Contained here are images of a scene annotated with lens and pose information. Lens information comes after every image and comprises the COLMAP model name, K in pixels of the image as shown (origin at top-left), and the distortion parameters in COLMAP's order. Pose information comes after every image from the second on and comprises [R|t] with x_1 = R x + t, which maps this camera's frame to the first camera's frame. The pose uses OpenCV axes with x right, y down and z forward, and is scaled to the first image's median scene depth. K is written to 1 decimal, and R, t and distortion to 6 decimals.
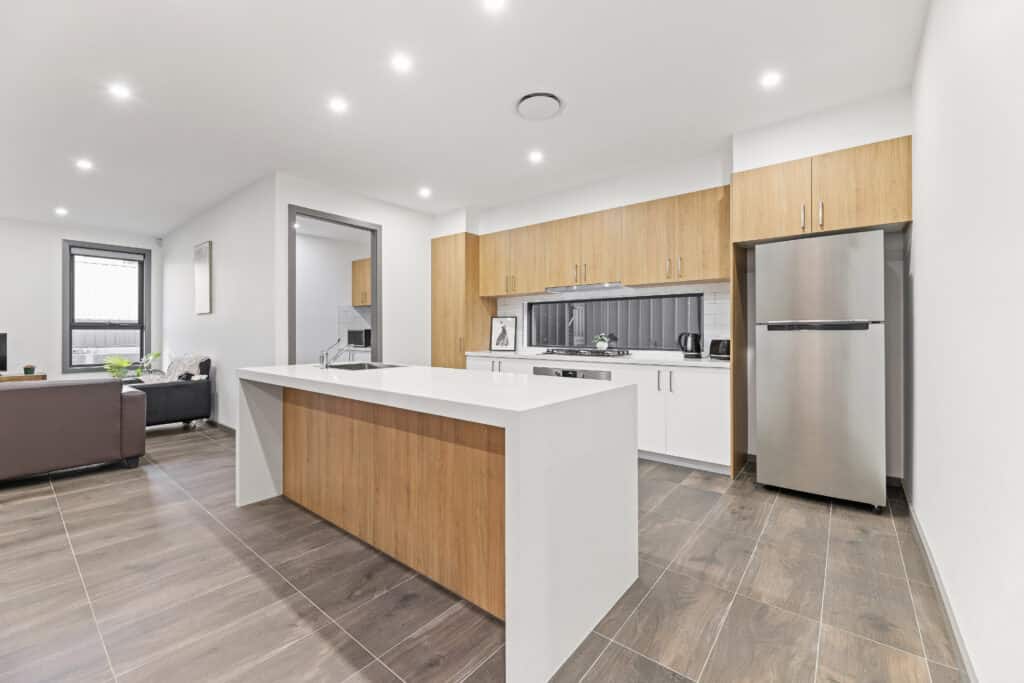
lens RADIAL K [[413.4, 0, 511.9], [0, 413.4, 335.9], [0, 0, 1]] dist [0.000958, -0.000006]
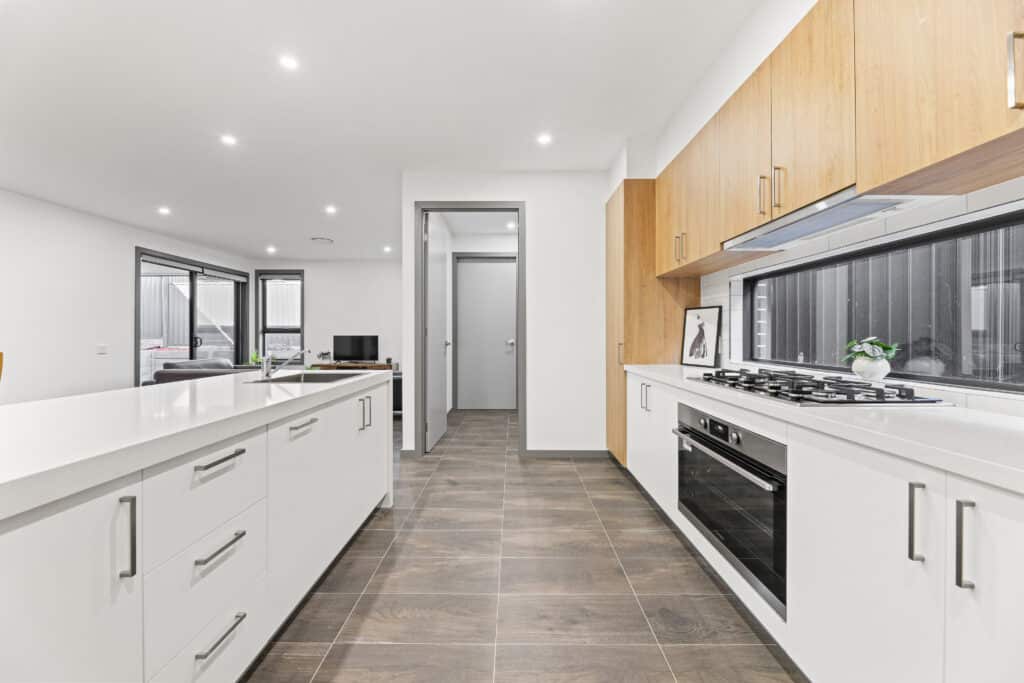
lens RADIAL K [[413.4, 0, 508.0], [0, 413.4, 337.6], [0, 0, 1]] dist [0.000958, -0.000006]
pose [[0.617365, 0.003398, -0.786670, 0.269449], [-0.002676, 0.999994, 0.002220, -0.004491], [0.786673, 0.000735, 0.617370, 0.438393]]
